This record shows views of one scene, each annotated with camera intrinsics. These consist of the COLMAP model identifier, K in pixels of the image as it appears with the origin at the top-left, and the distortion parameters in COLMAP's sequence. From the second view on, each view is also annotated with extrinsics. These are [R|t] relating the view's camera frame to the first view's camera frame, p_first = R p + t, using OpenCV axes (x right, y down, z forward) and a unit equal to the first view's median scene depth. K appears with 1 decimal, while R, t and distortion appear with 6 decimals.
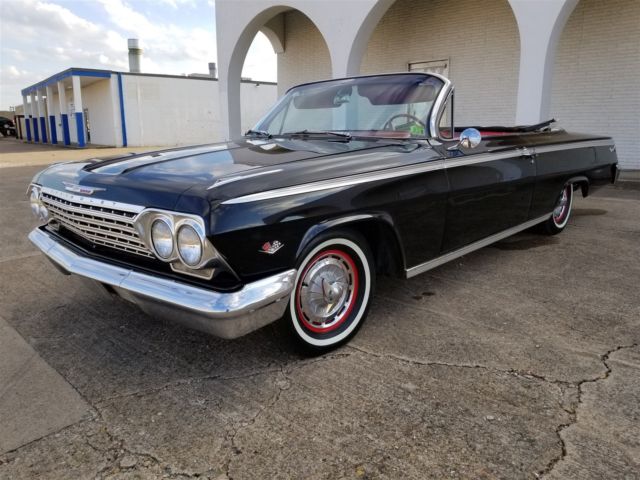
lens RADIAL K [[501.6, 0, 321.2], [0, 501.6, 234.7], [0, 0, 1]] dist [0.034532, -0.053743]
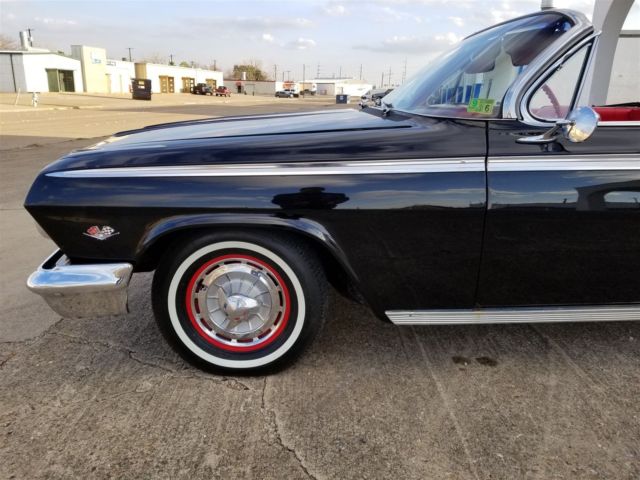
lens RADIAL K [[501.6, 0, 312.5], [0, 501.6, 238.1], [0, 0, 1]] dist [0.034532, -0.053743]
pose [[0.702781, 0.214583, -0.678272, 0.557000], [-0.164637, 0.976599, 0.138378, -0.108807], [0.692093, 0.014419, 0.721664, 0.449000]]
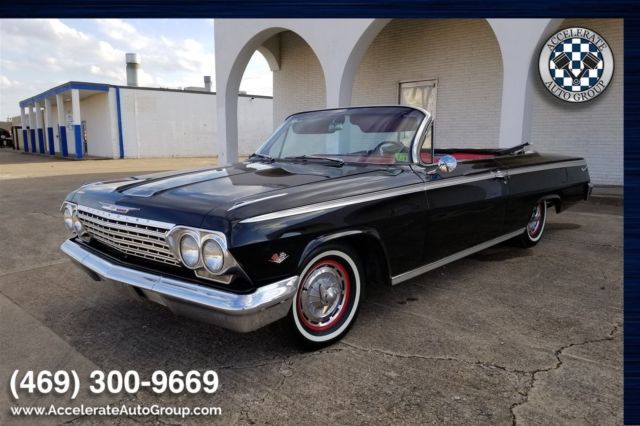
lens RADIAL K [[501.1, 0, 314.8], [0, 501.1, 232.8], [0, 0, 1]] dist [0.037493, -0.056610]
pose [[0.999988, 0.004404, 0.002047, -0.010199], [-0.004352, 0.999678, -0.024985, -0.003978], [-0.002157, 0.024975, 0.999686, -0.162077]]
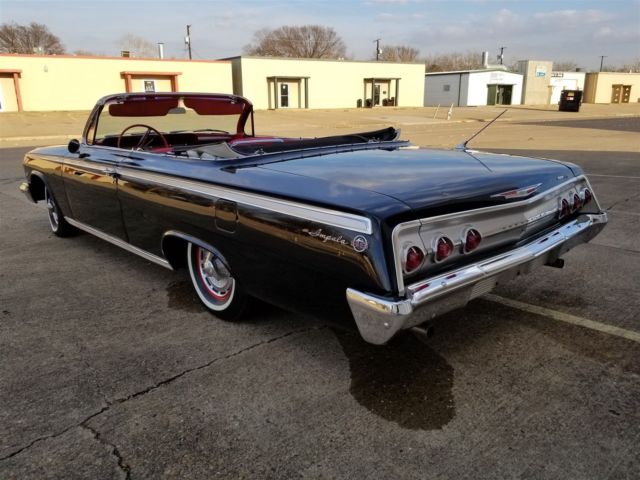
lens RADIAL K [[501.6, 0, 315.9], [0, 501.6, 230.4], [0, 0, 1]] dist [0.034532, -0.053743]
pose [[-0.080310, 0.254728, -0.963672, 1.840382], [-0.192776, 0.944572, 0.265745, -0.529642], [0.977951, 0.207115, -0.026753, 1.956959]]
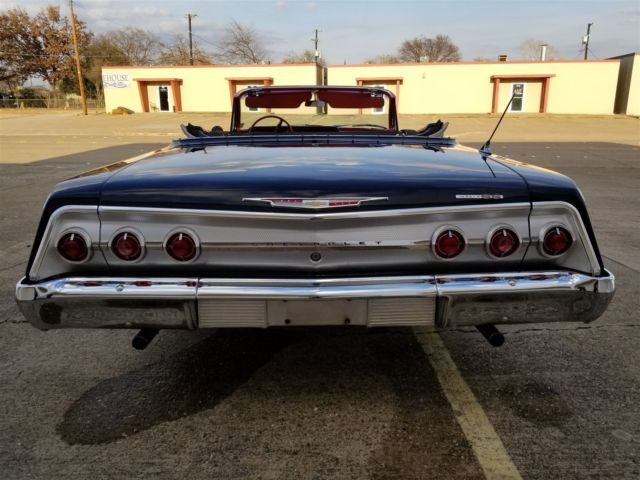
lens RADIAL K [[501.6, 0, 317.6], [0, 501.6, 224.5], [0, 0, 1]] dist [0.034532, -0.053743]
pose [[-0.722411, 0.162448, -0.672111, 1.361248], [-0.134789, 0.920281, 0.367307, -0.630984], [0.678199, 0.355940, -0.642925, 2.684521]]
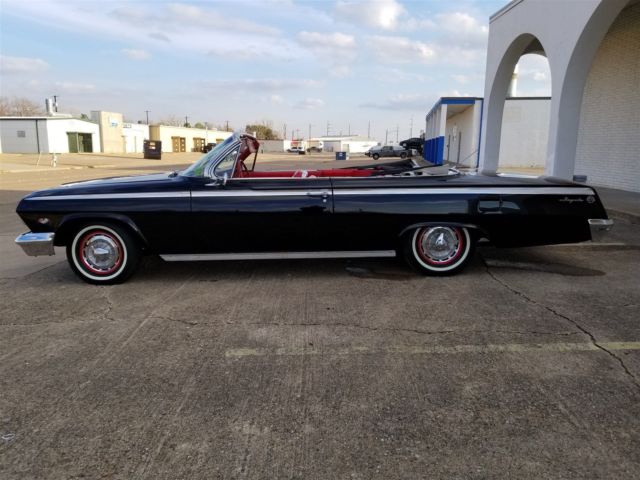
lens RADIAL K [[501.6, 0, 307.7], [0, 501.6, 239.4], [0, 0, 1]] dist [0.034532, -0.053743]
pose [[0.678151, 0.139275, -0.721605, 1.752155], [-0.158225, 0.986522, 0.041708, -0.130767], [0.717688, 0.085892, 0.691047, 0.199502]]
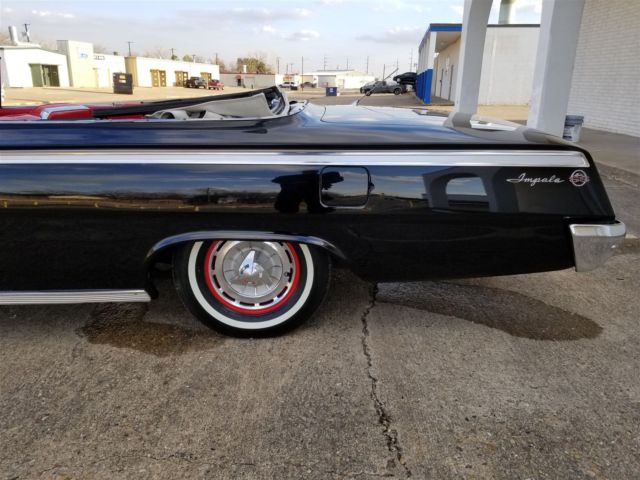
lens RADIAL K [[501.6, 0, 318.1], [0, 501.6, 236.0], [0, 0, 1]] dist [0.034532, -0.053743]
pose [[0.694866, 0.219079, -0.684957, 1.419077], [-0.159885, 0.975692, 0.149871, -0.306958], [0.701141, 0.005374, 0.713003, 1.232893]]
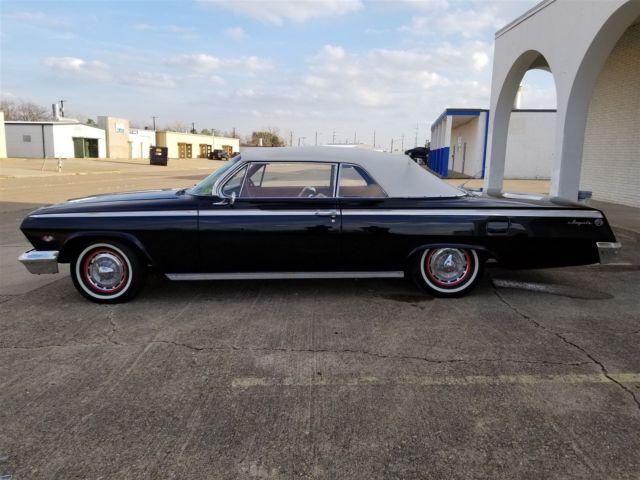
lens RADIAL K [[501.6, 0, 319.0], [0, 501.6, 231.2], [0, 0, 1]] dist [0.034532, -0.053743]
pose [[0.685778, 0.124816, -0.717028, 1.730113], [-0.168075, 0.985715, 0.010838, -0.173948], [0.708137, 0.113082, 0.696960, 0.197201]]
